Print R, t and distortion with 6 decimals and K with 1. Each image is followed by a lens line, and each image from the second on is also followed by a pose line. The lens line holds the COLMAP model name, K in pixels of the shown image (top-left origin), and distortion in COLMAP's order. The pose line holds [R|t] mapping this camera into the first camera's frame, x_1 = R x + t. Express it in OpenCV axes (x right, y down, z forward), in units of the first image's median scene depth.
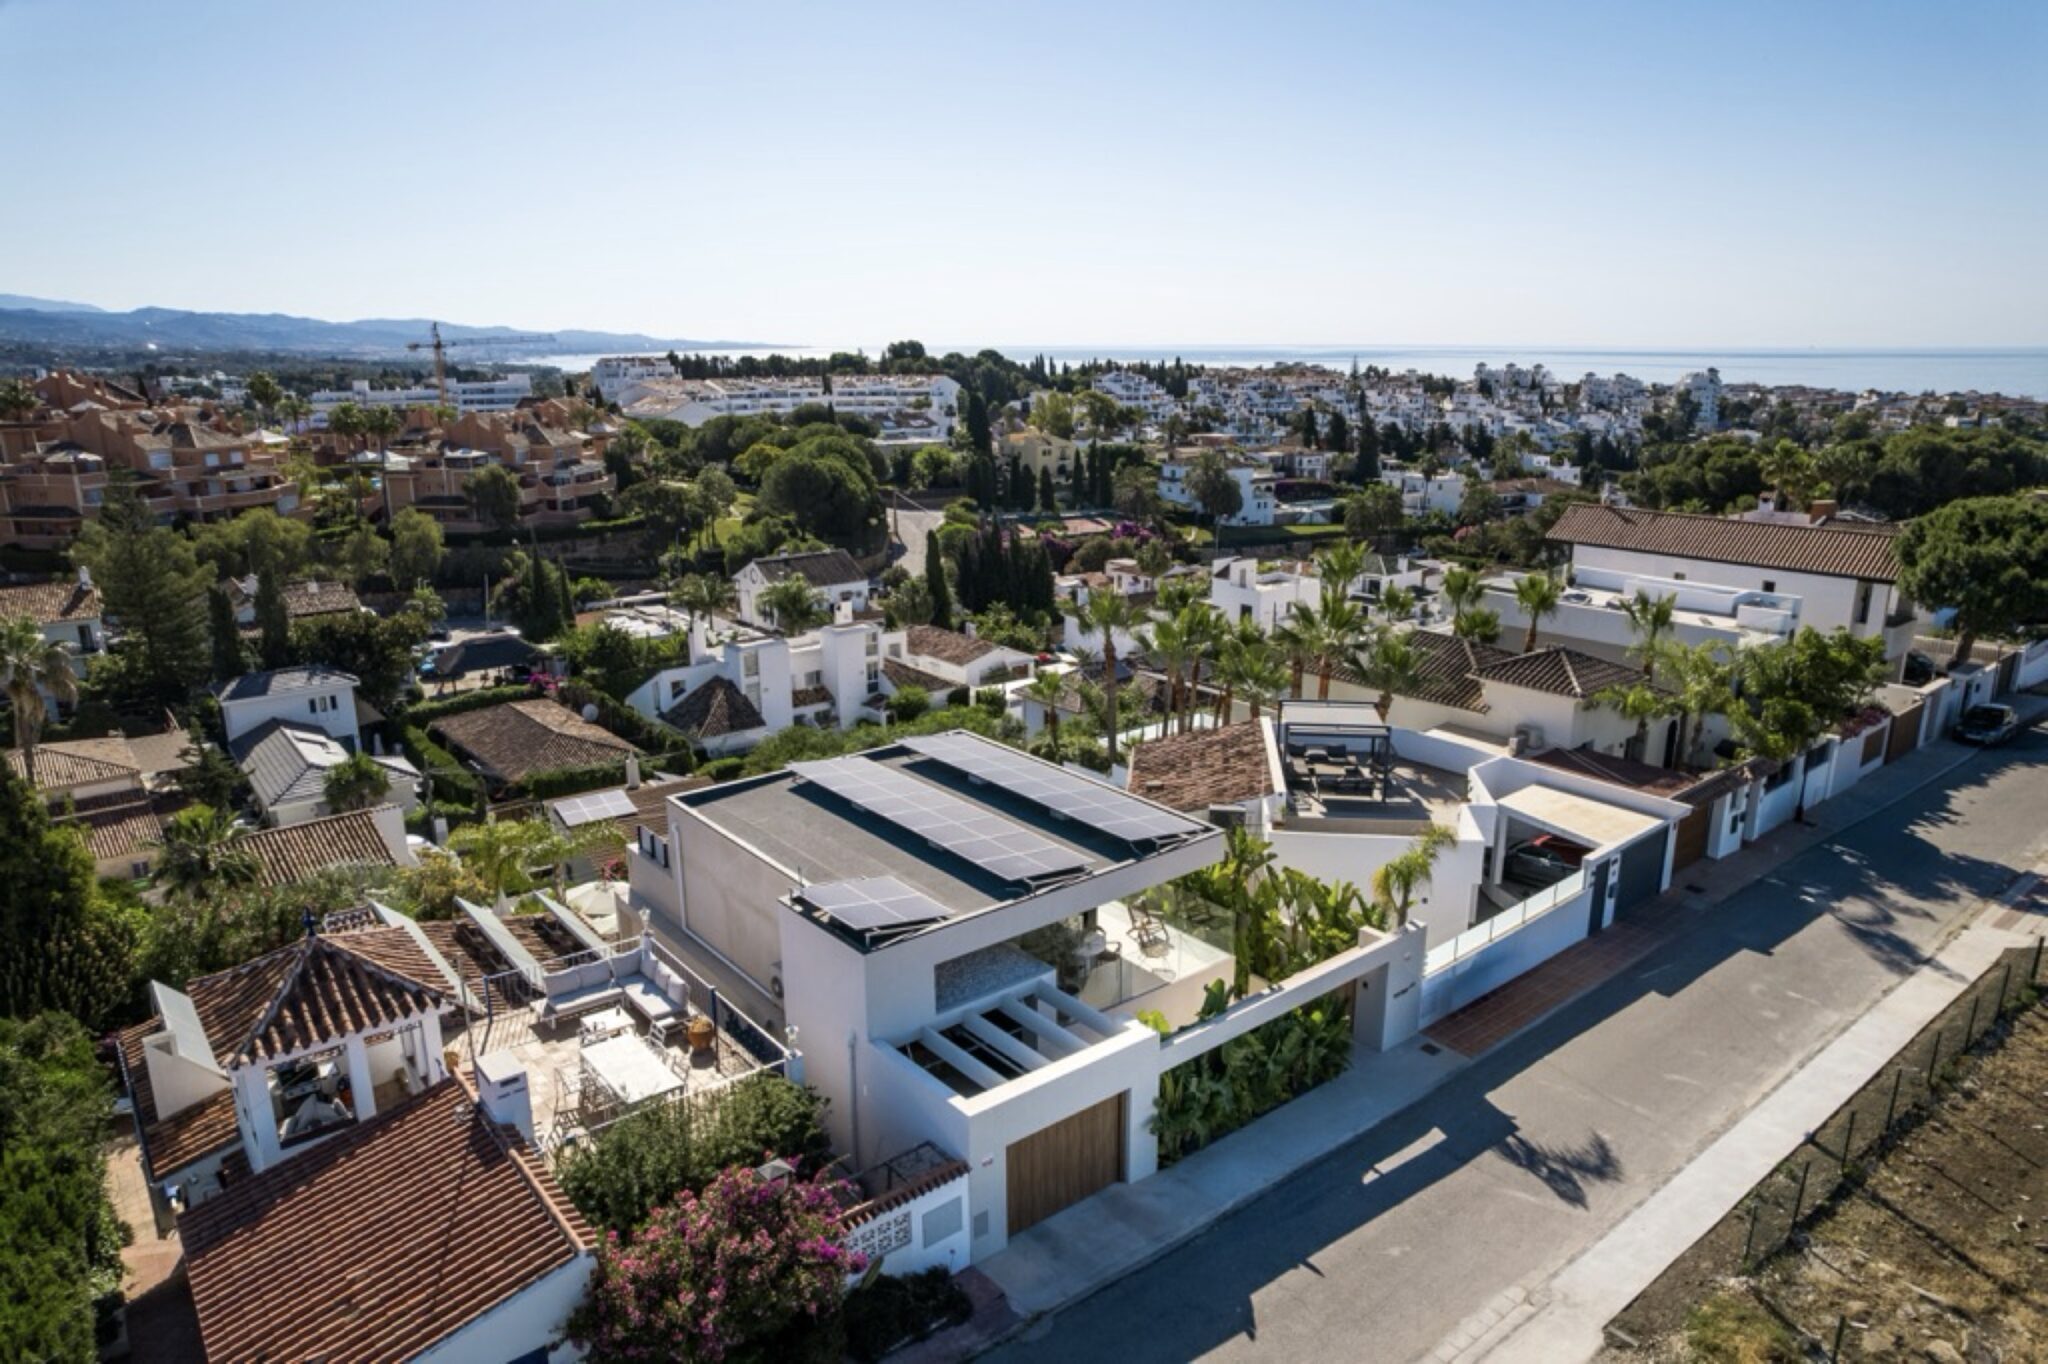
lens RADIAL K [[1295.6, 0, 1024.0], [0, 1295.6, 682.0], [0, 0, 1]] dist [-0.069041, 0.062792]
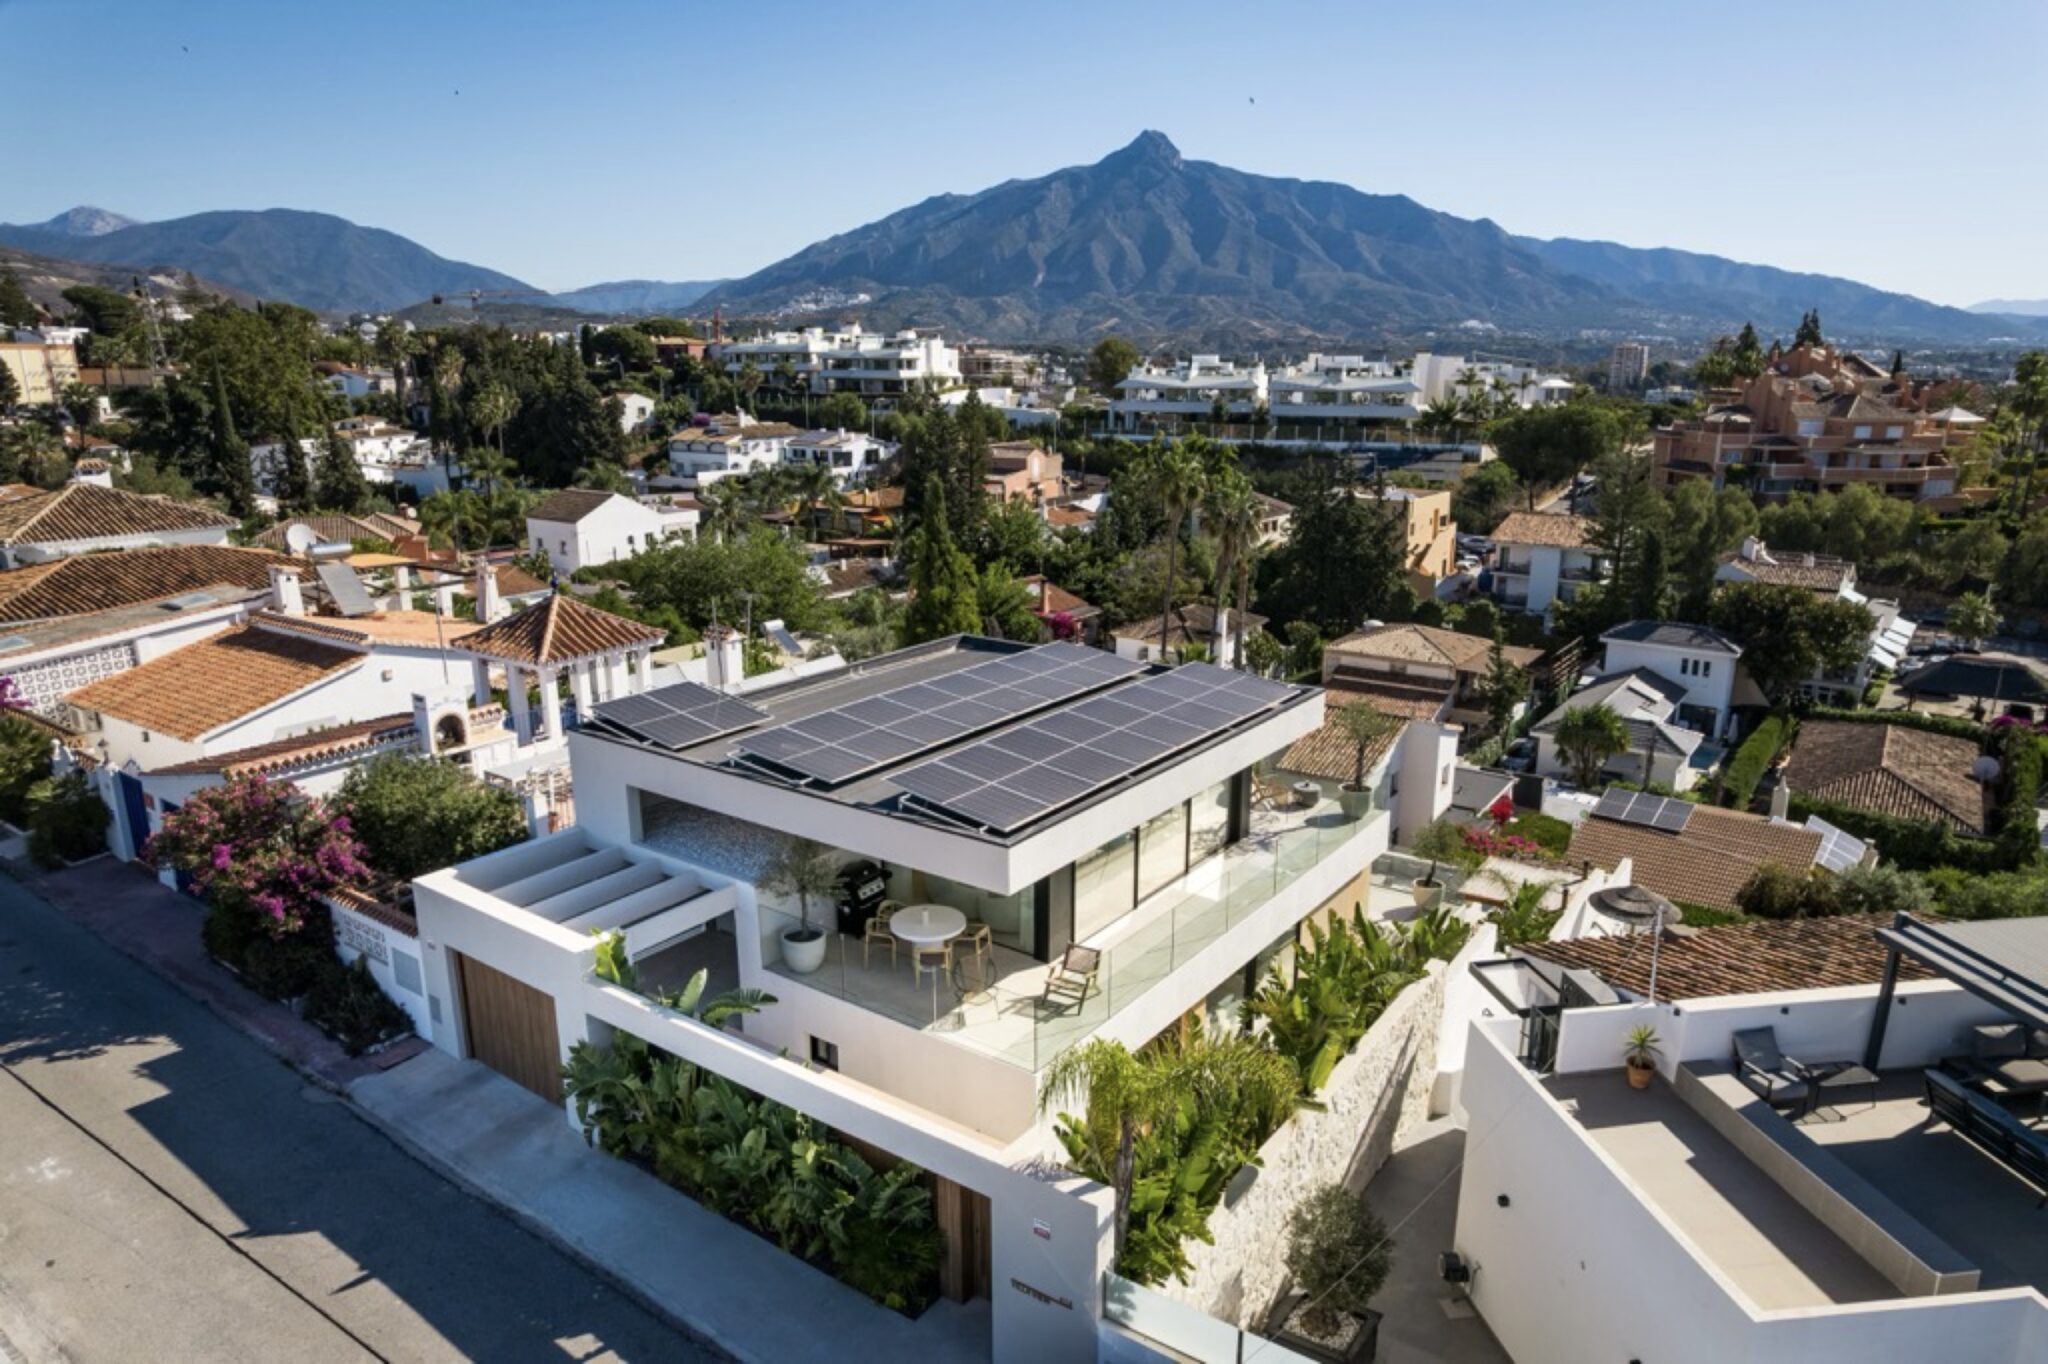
lens RADIAL K [[1295.6, 0, 1024.0], [0, 1295.6, 682.0], [0, 0, 1]] dist [-0.069041, 0.062792]
pose [[0.262229, 0.244152, -0.933609, 0.205735], [-0.246941, 0.952230, 0.179662, -0.019527], [0.932875, 0.183433, 0.309993, 0.240835]]
